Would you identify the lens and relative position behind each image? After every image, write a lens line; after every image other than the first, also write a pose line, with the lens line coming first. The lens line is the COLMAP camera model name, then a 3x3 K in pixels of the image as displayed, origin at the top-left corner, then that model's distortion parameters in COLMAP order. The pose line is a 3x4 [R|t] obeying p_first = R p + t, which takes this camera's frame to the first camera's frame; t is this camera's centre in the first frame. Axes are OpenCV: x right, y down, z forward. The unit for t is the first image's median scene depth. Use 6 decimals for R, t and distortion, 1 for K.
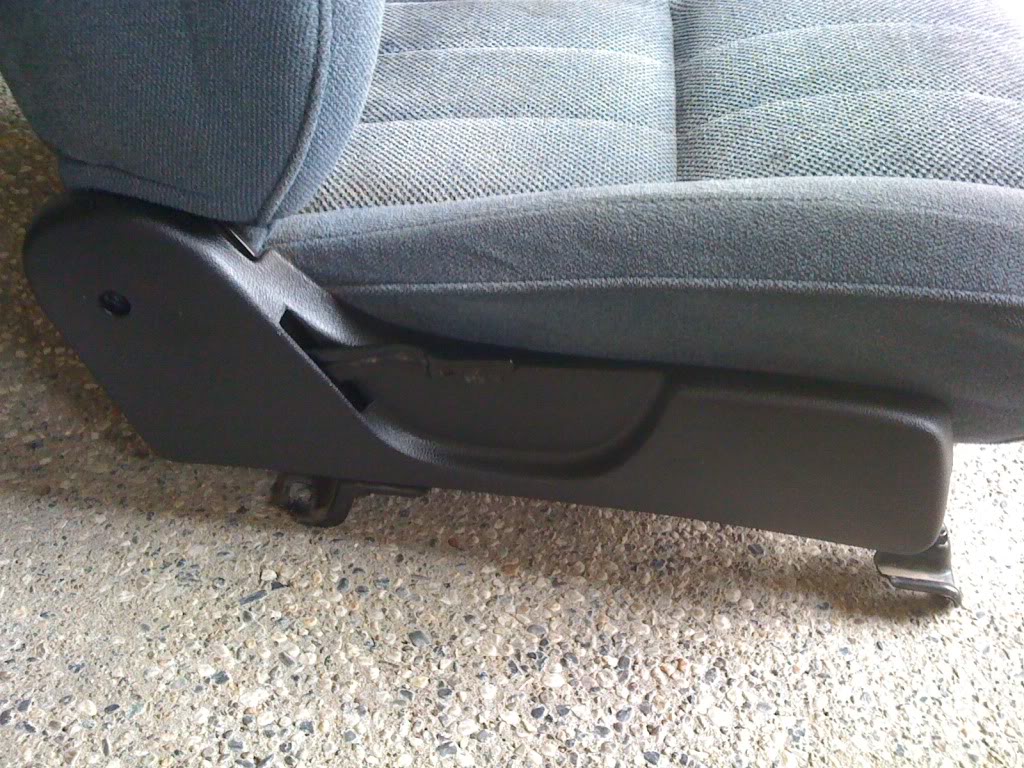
lens RADIAL K [[1089.1, 0, 512.0], [0, 1089.1, 384.0], [0, 0, 1]] dist [0.194240, -0.473395]
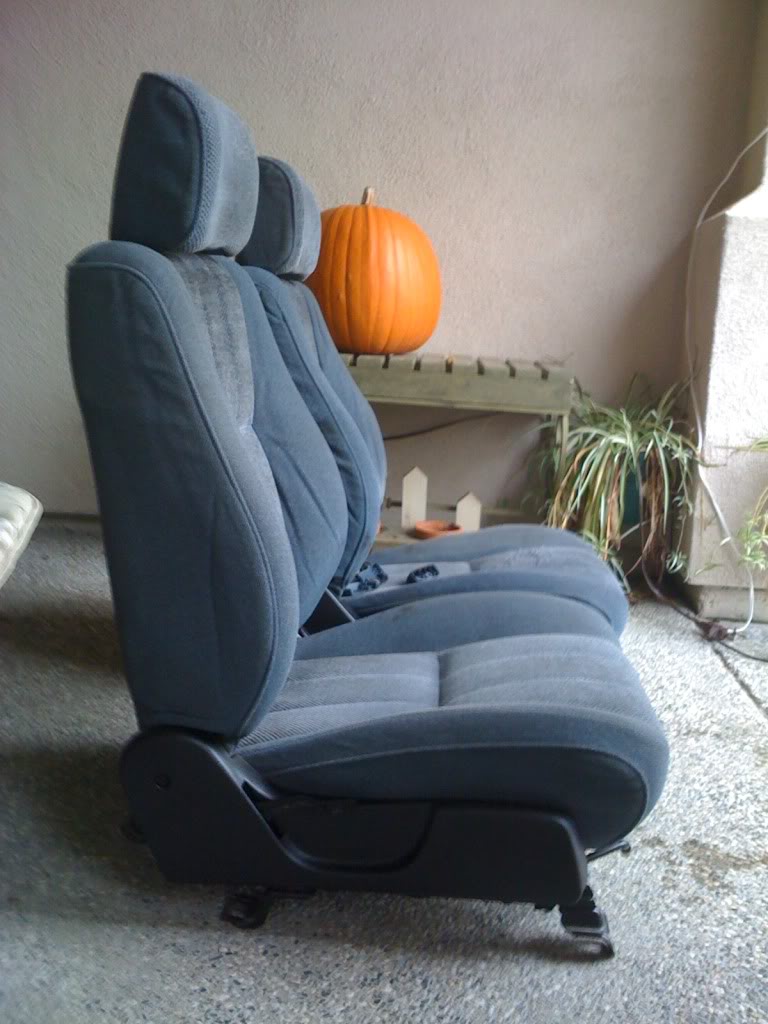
lens RADIAL K [[1089.1, 0, 384.0], [0, 1089.1, 512.0], [0, 0, 1]] dist [0.194240, -0.473395]
pose [[0.998758, -0.036637, 0.033780, 0.001970], [0.048816, 0.855555, -0.515405, 0.527988], [-0.010017, 0.516413, 0.856281, -0.934689]]
